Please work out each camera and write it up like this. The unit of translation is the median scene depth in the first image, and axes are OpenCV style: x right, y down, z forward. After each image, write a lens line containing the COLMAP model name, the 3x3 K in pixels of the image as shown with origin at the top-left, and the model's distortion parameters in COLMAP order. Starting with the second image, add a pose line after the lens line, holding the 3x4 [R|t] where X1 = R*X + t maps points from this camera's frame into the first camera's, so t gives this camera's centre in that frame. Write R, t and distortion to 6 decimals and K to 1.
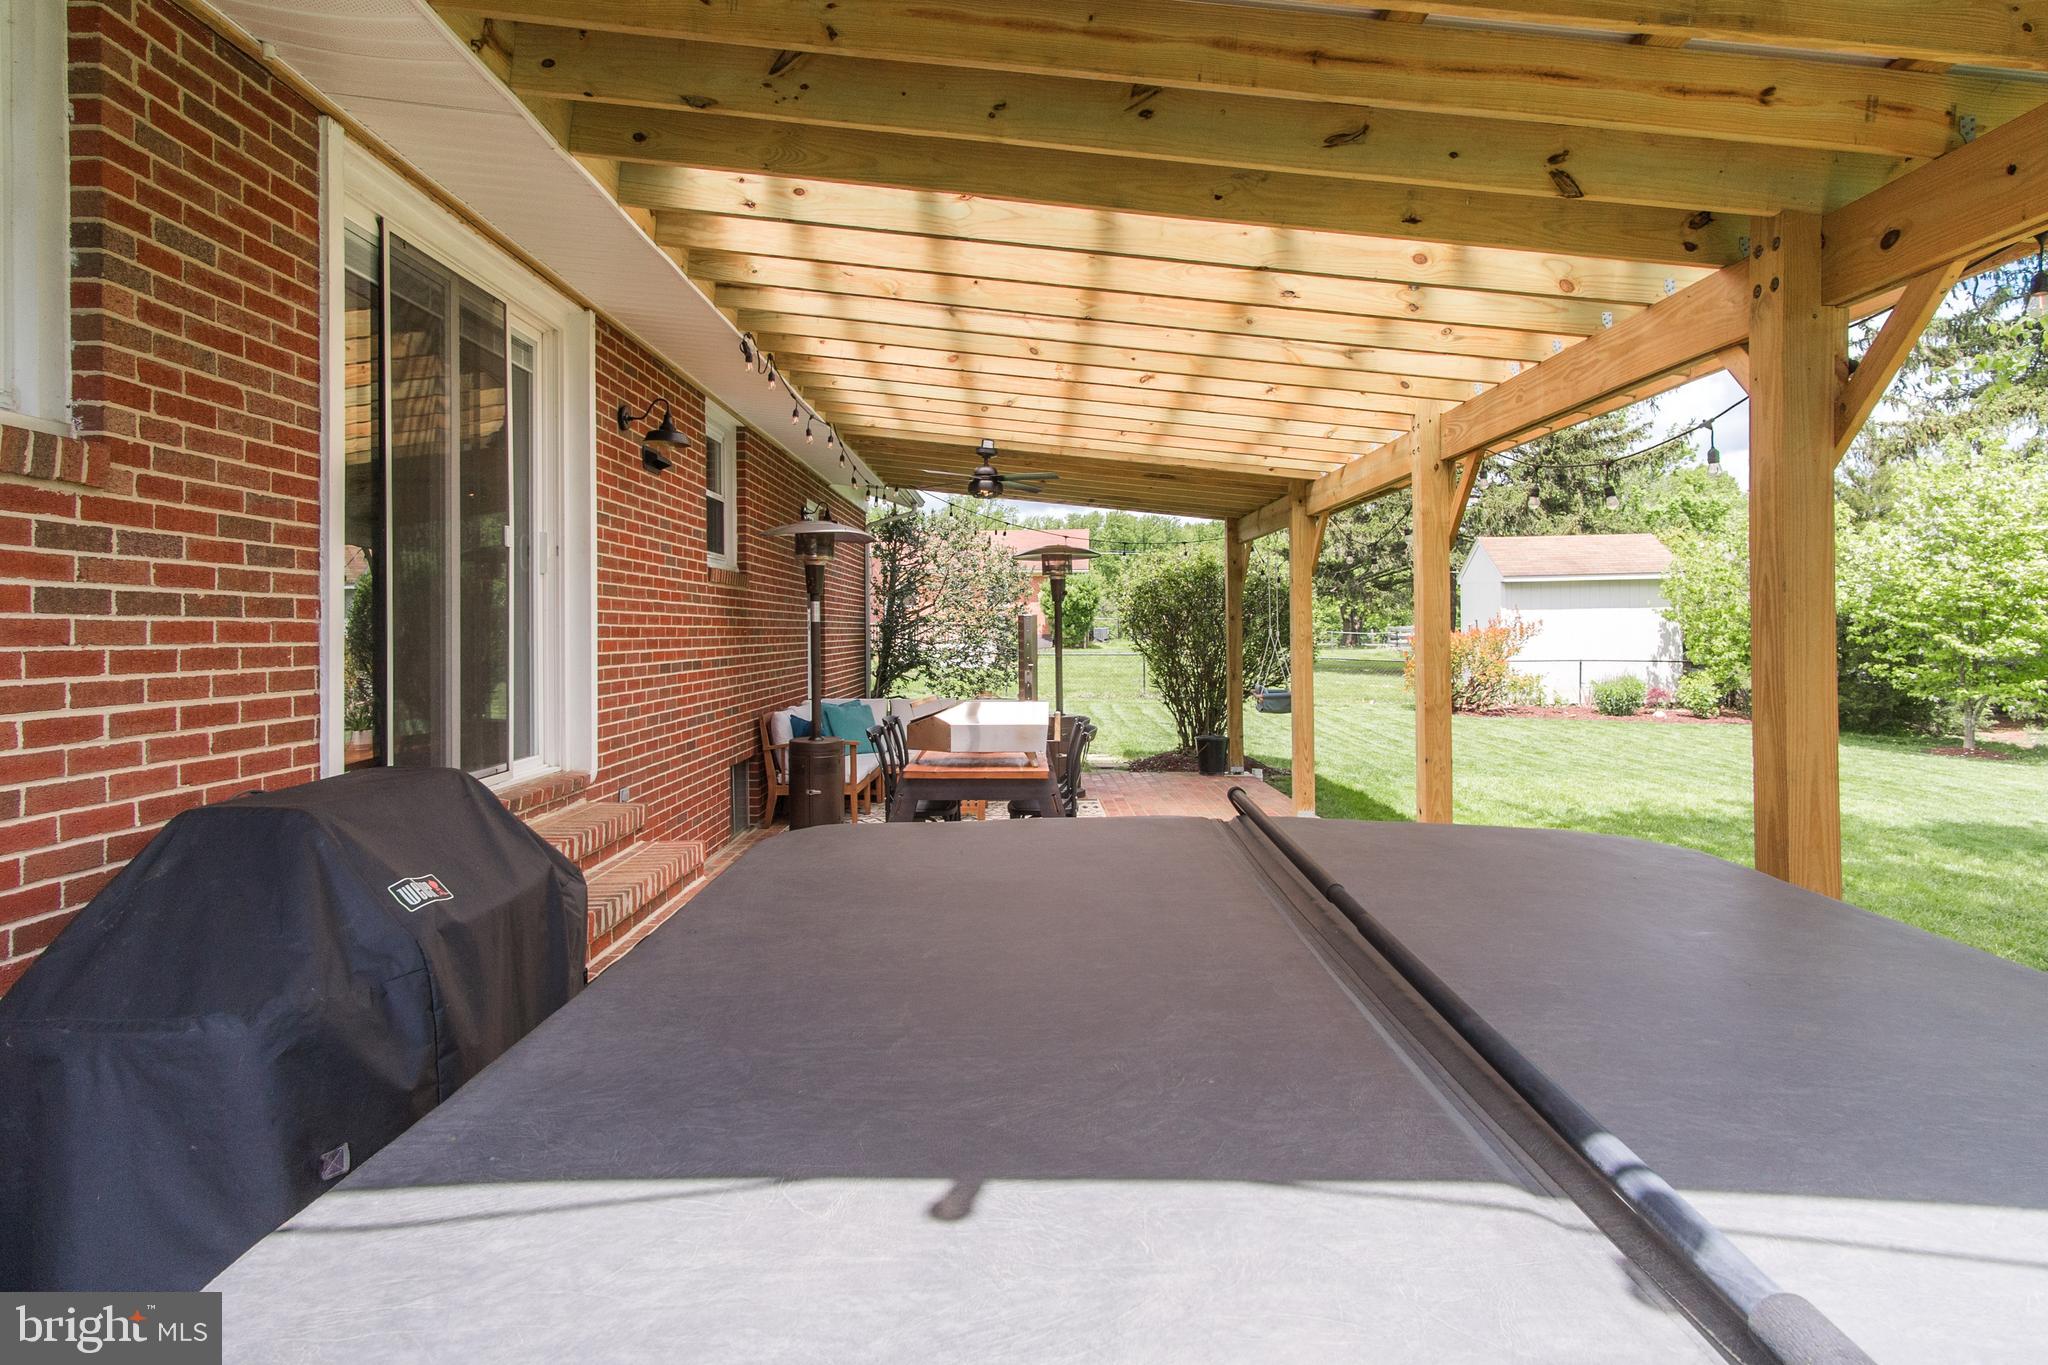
lens RADIAL K [[1122.7, 0, 1019.0], [0, 1122.7, 629.0], [0, 0, 1]] dist [0.004442, 0.001037]
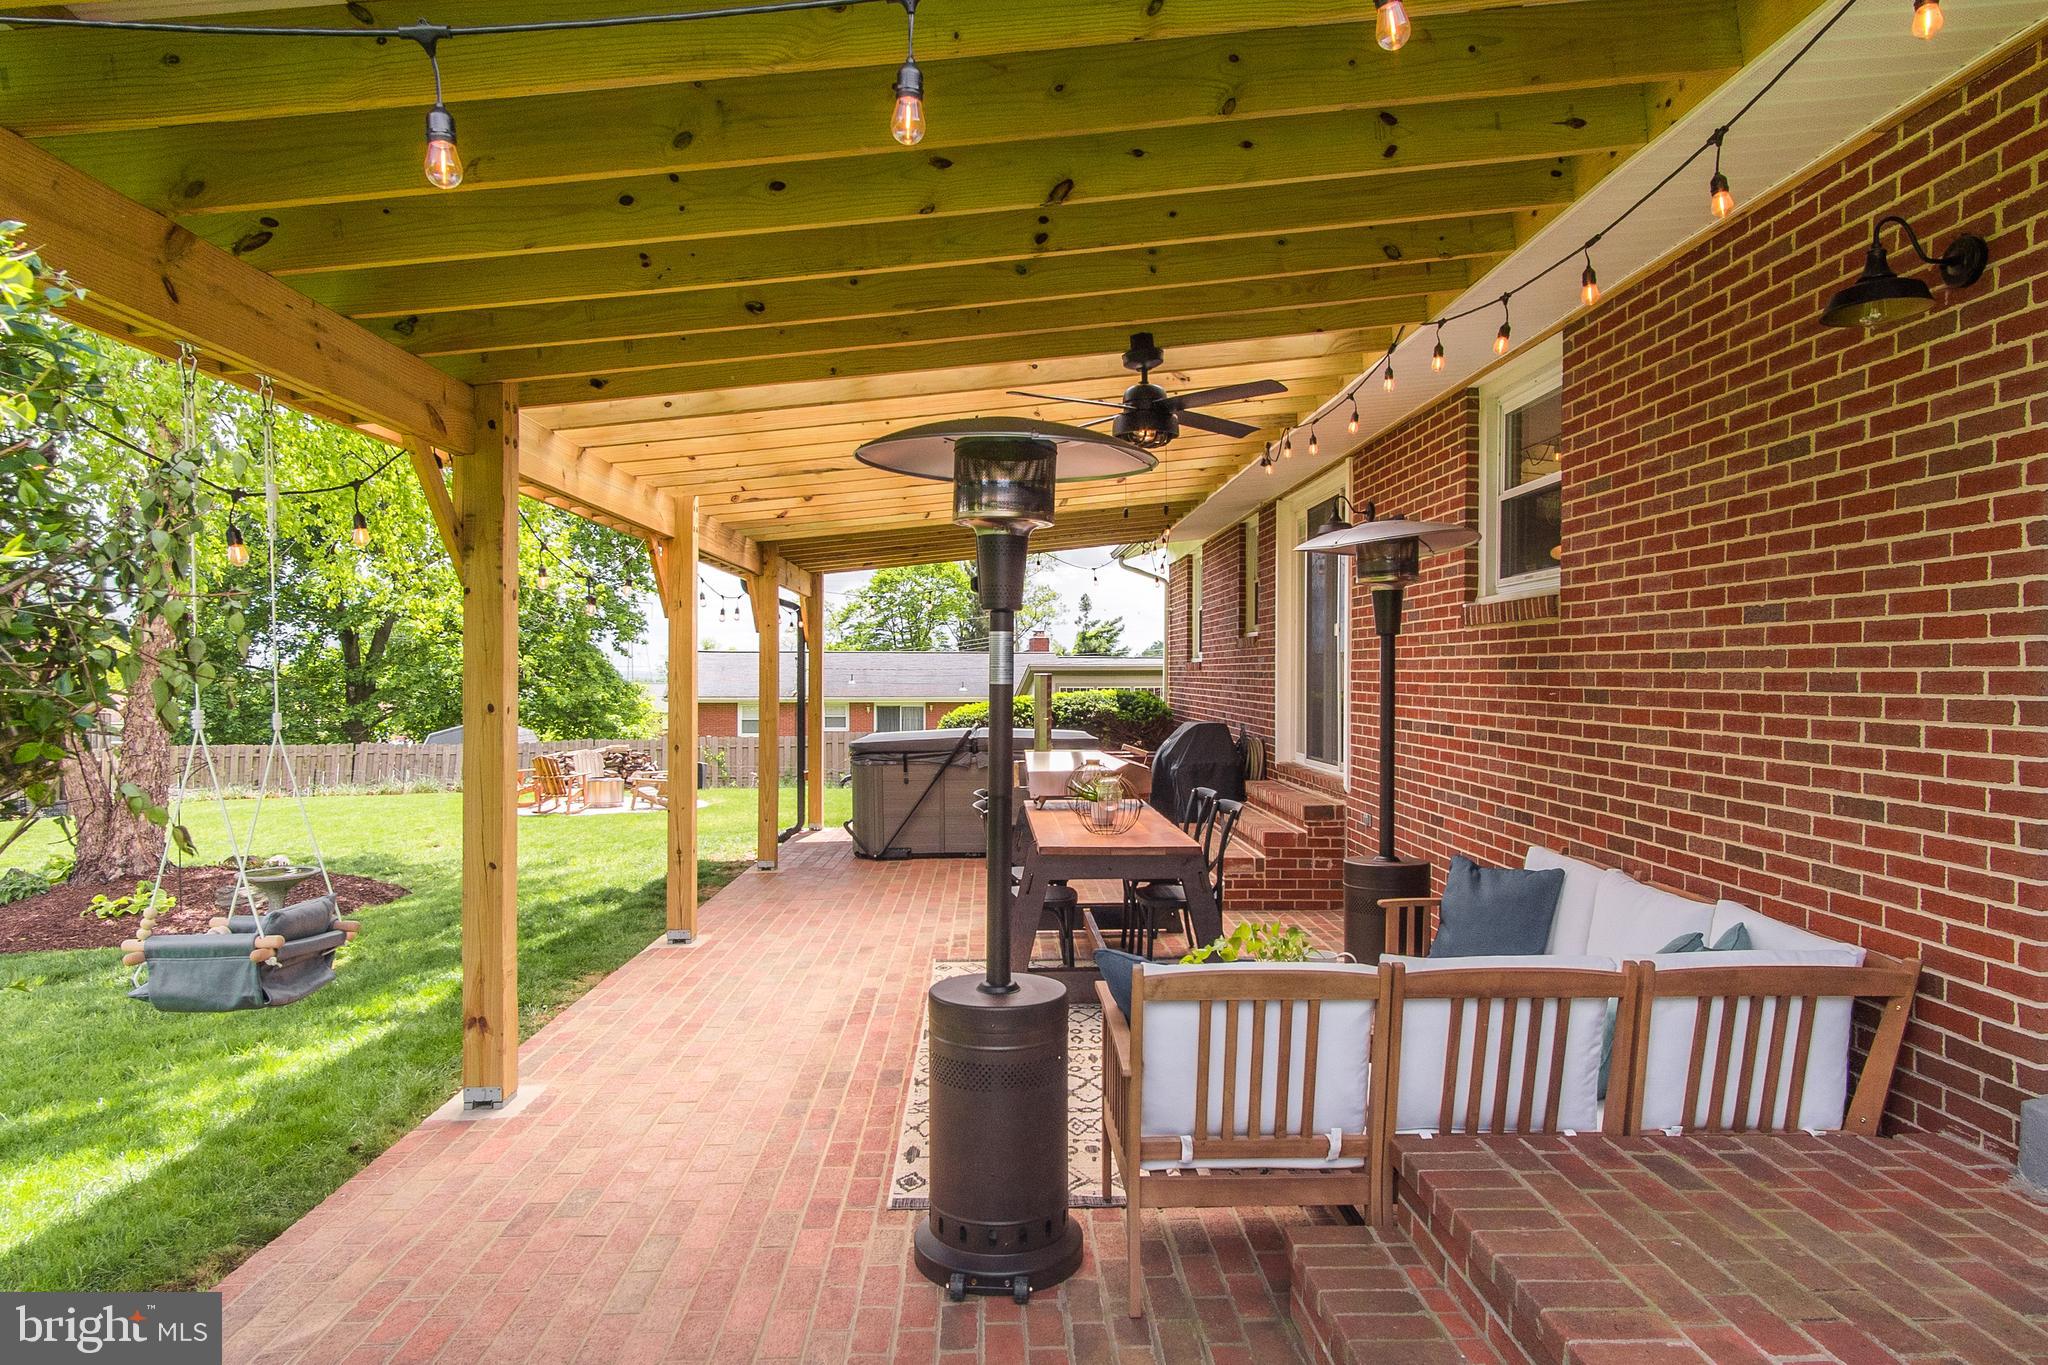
lens RADIAL K [[1237.8, 0, 1024.0], [0, 1237.8, 682.5], [0, 0, 1]] dist [0.001467, 0.000794]
pose [[-0.999490, 0.004306, -0.031650, 0.052761], [0.004111, 0.999972, 0.006228, -0.009740], [0.031676, 0.006095, -0.999480, 1.805625]]
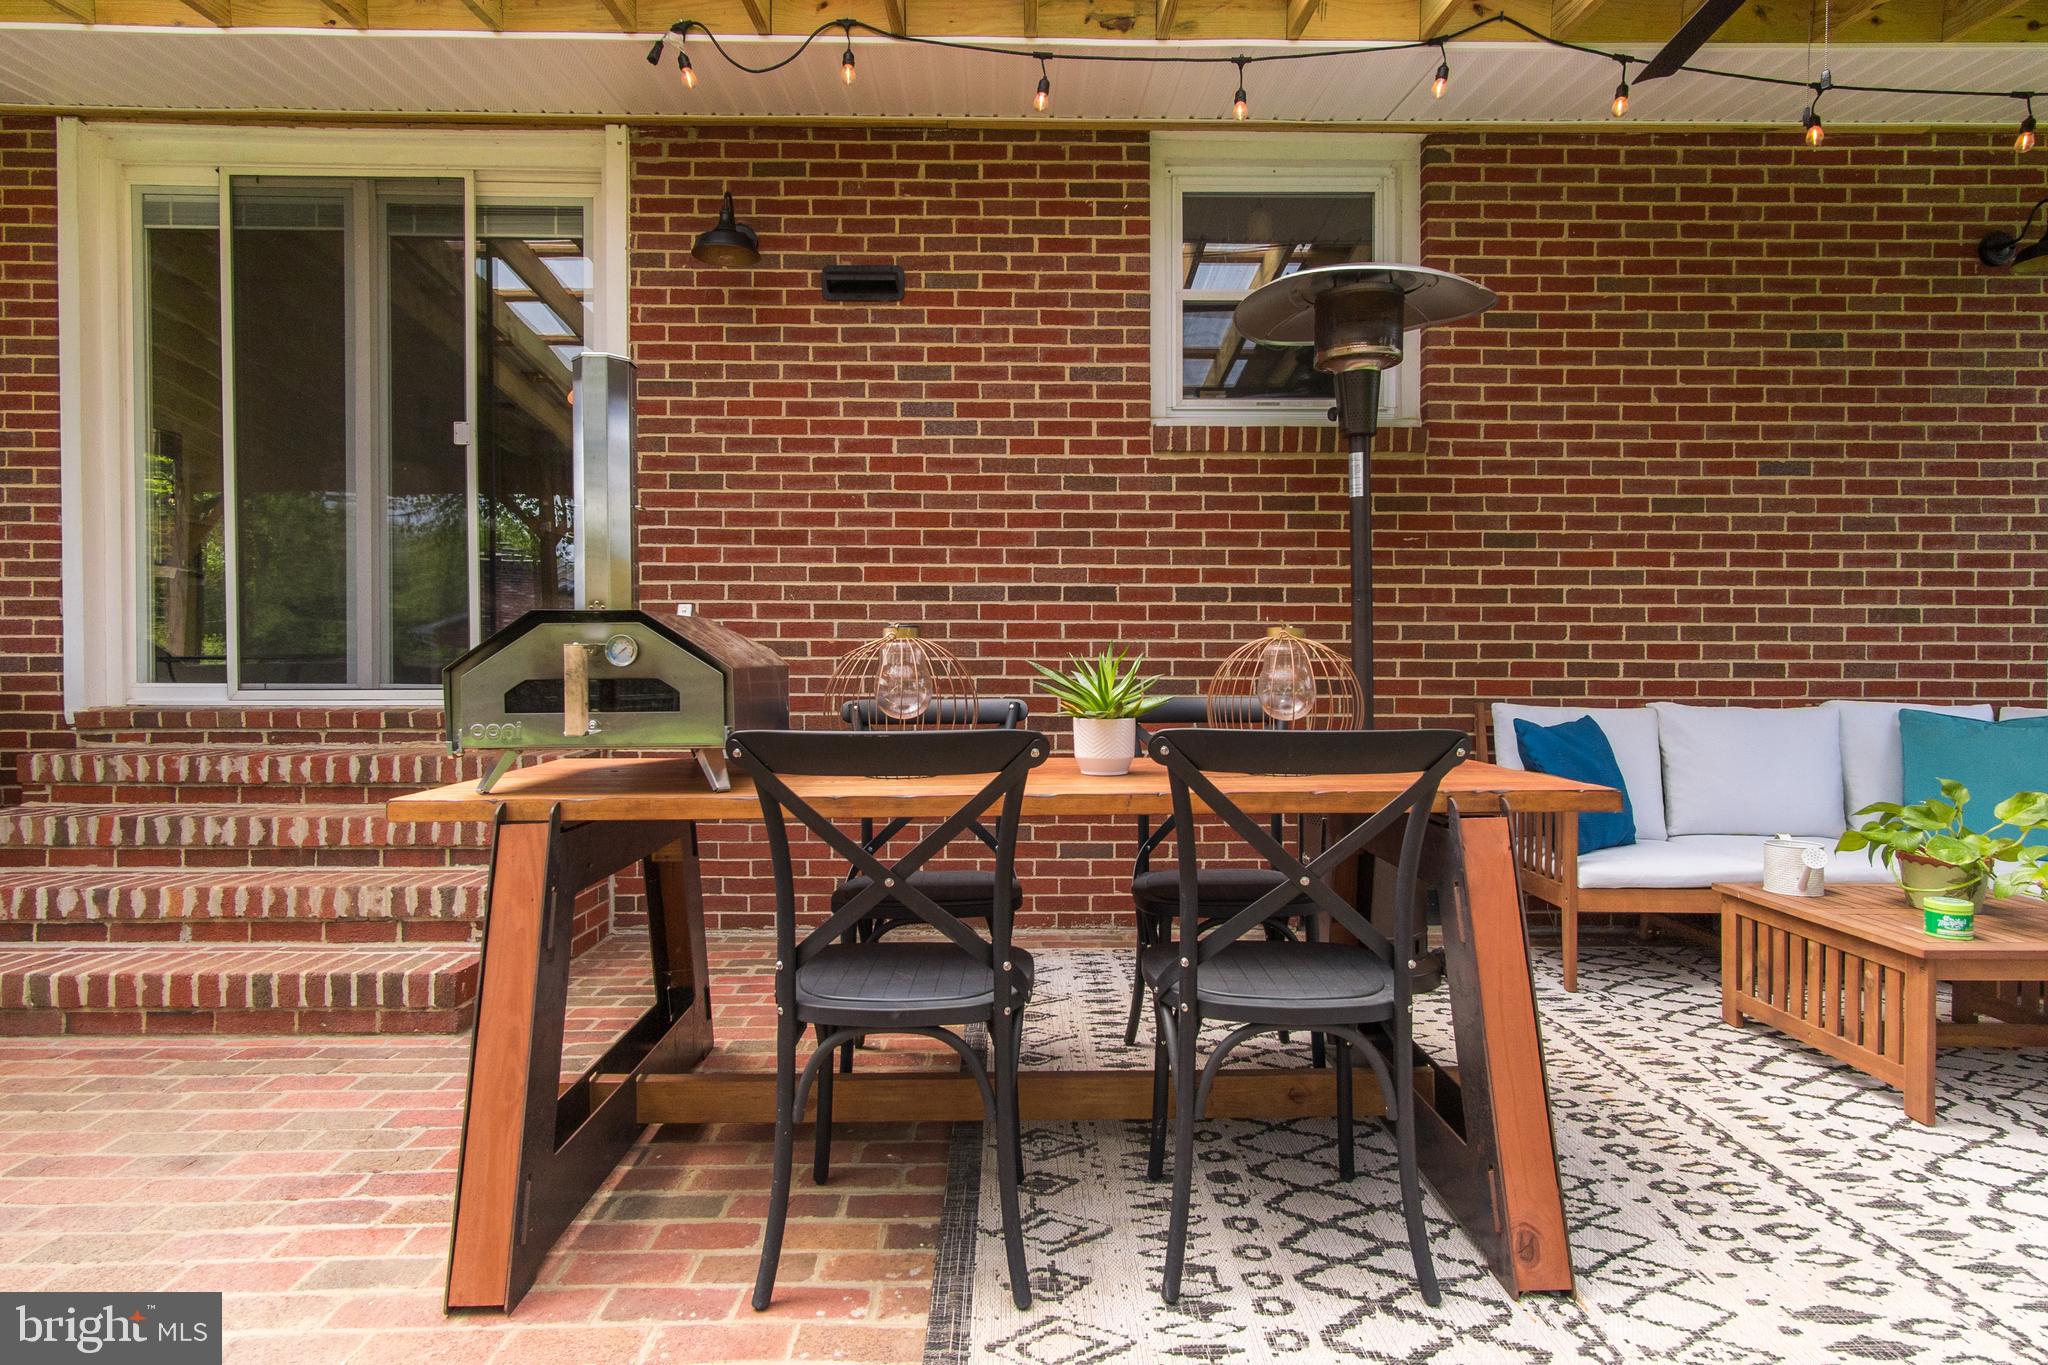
lens RADIAL K [[1080.9, 0, 1029.5], [0, 1080.9, 679.5], [0, 0, 1]] dist [0.005218, 0.002061]
pose [[0.019249, 0.020833, -0.999598, 0.276055], [-0.000928, 0.999783, 0.020819, 0.062381], [0.999814, 0.000527, 0.019264, 0.905820]]
